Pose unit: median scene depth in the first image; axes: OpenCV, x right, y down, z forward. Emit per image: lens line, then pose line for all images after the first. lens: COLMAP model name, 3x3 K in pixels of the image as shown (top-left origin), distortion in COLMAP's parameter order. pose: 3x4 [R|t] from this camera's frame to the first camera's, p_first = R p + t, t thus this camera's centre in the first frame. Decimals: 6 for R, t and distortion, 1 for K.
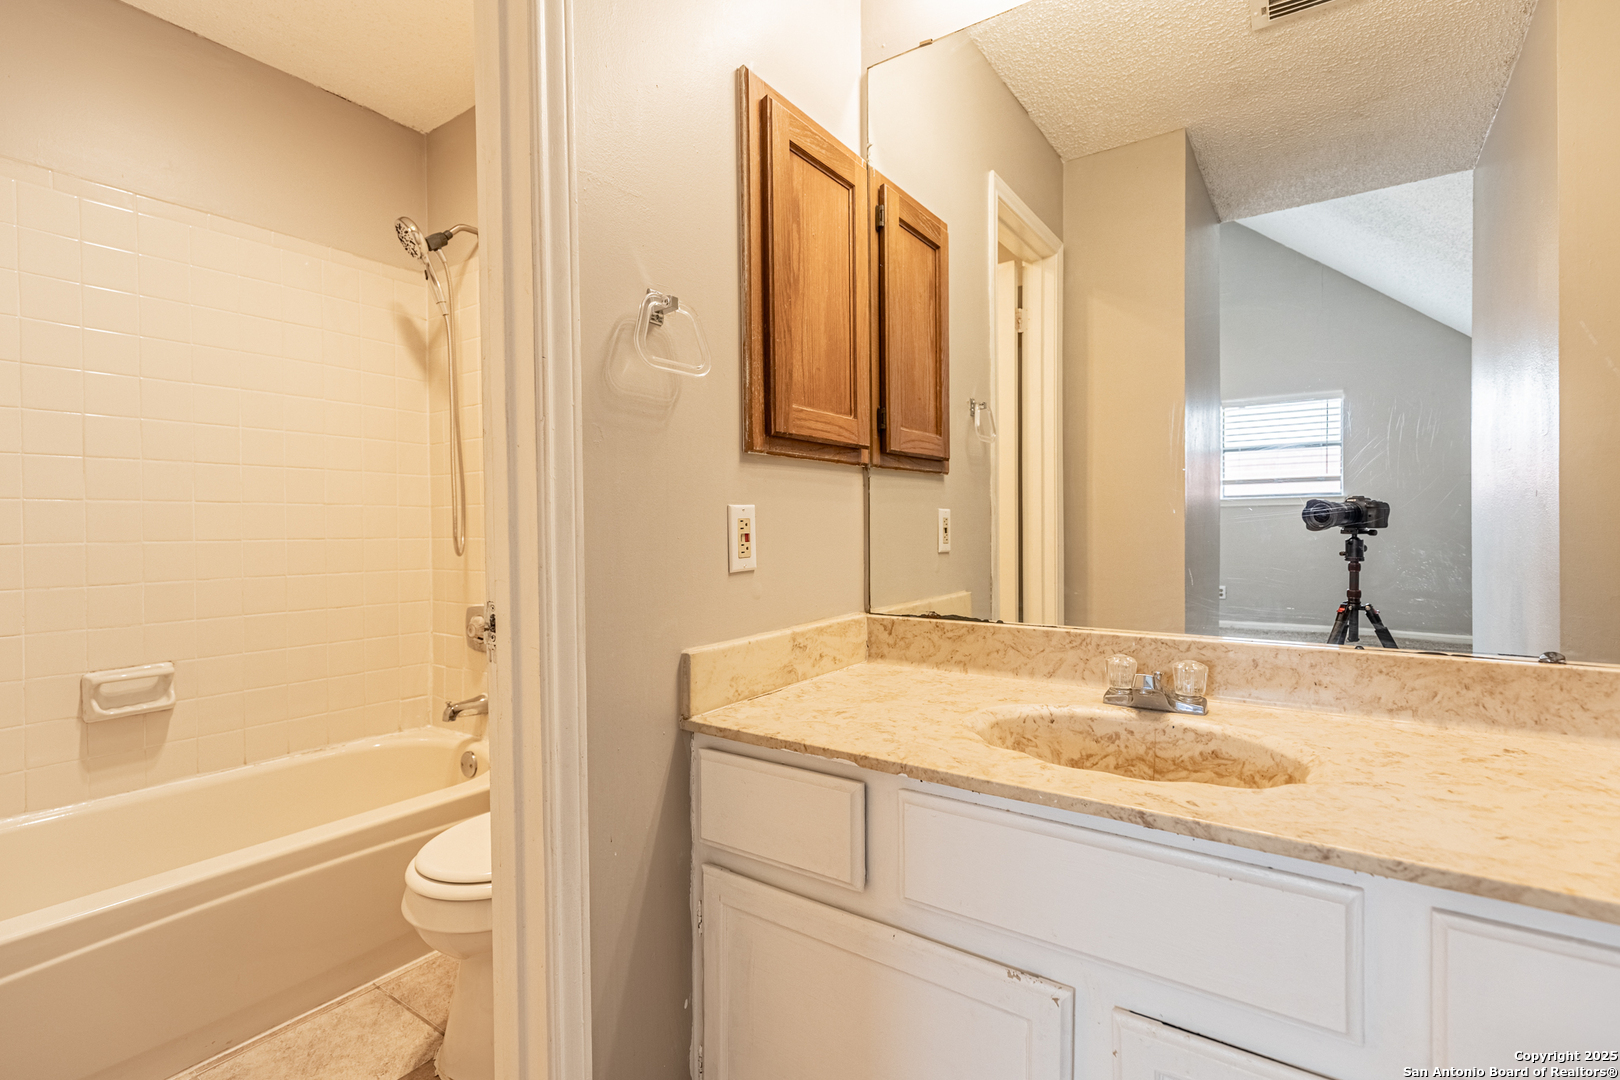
lens RADIAL K [[727.8, 0, 802.6], [0, 727.8, 533.5], [0, 0, 1]] dist [0.012963, -0.003119]
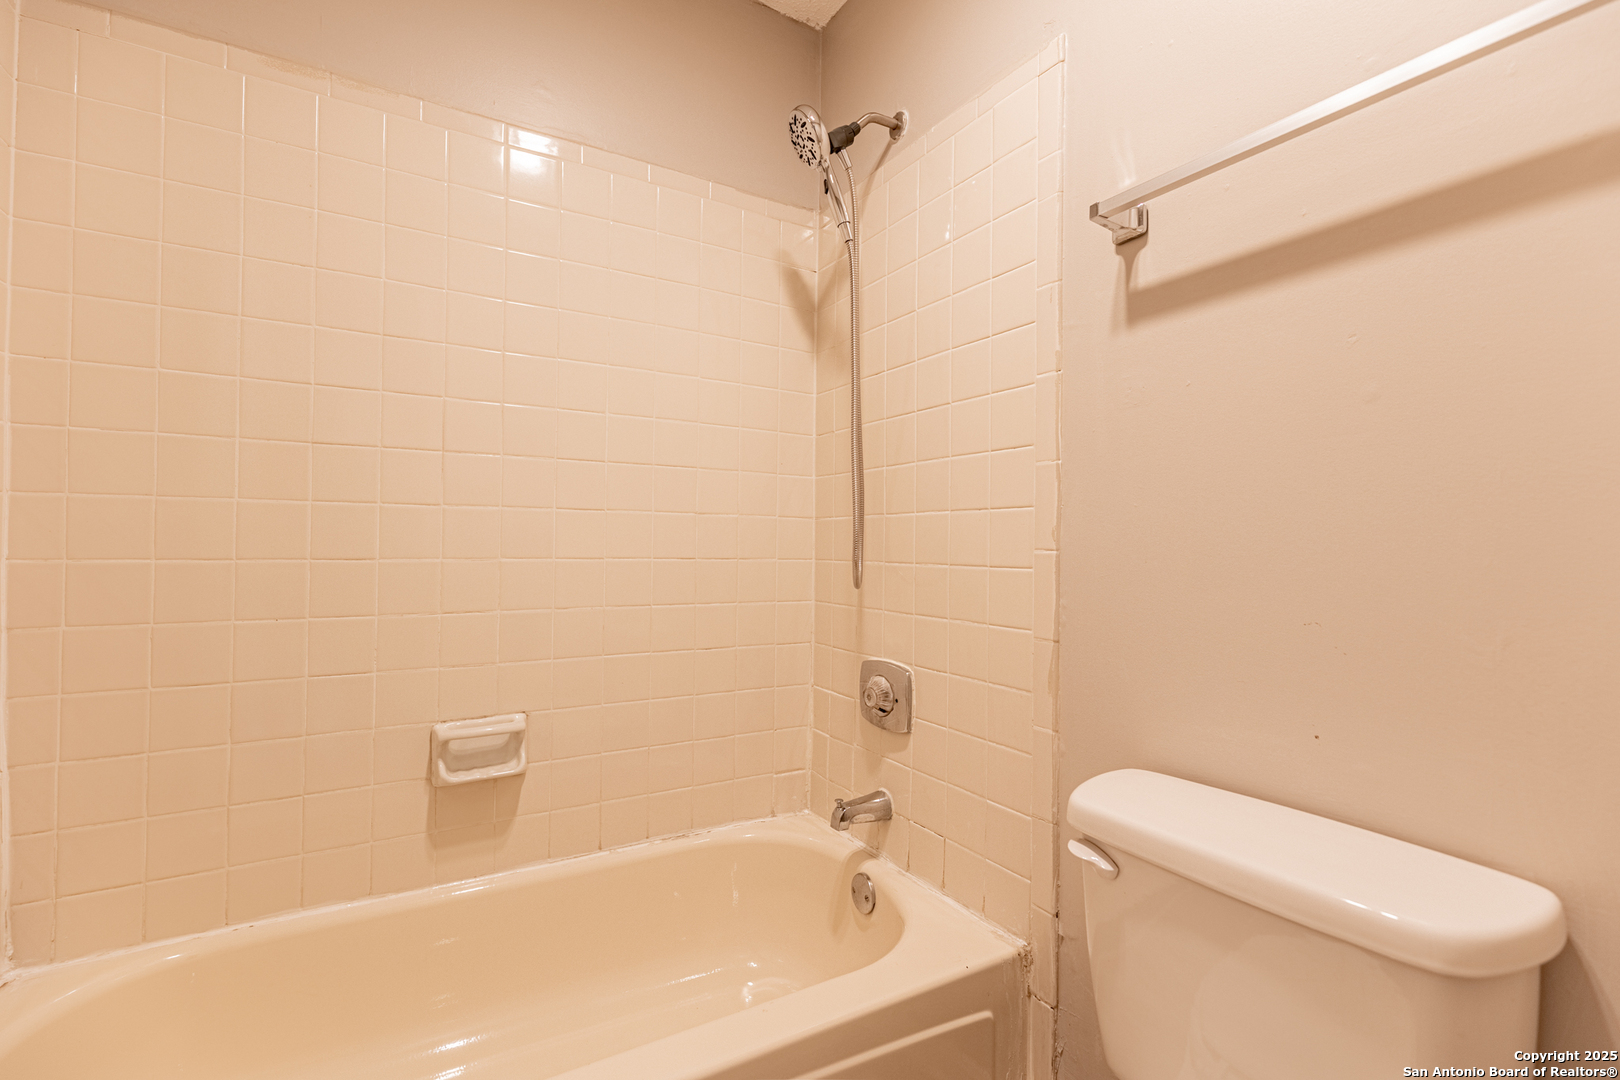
lens RADIAL K [[727.8, 0, 819.4], [0, 727.8, 536.1], [0, 0, 1]] dist [0.012963, -0.003119]
pose [[0.914166, 0.016110, -0.405020, -0.224201], [-0.023484, 0.999636, -0.013244, -0.009251], [0.404659, 0.021619, 0.914212, 0.352746]]
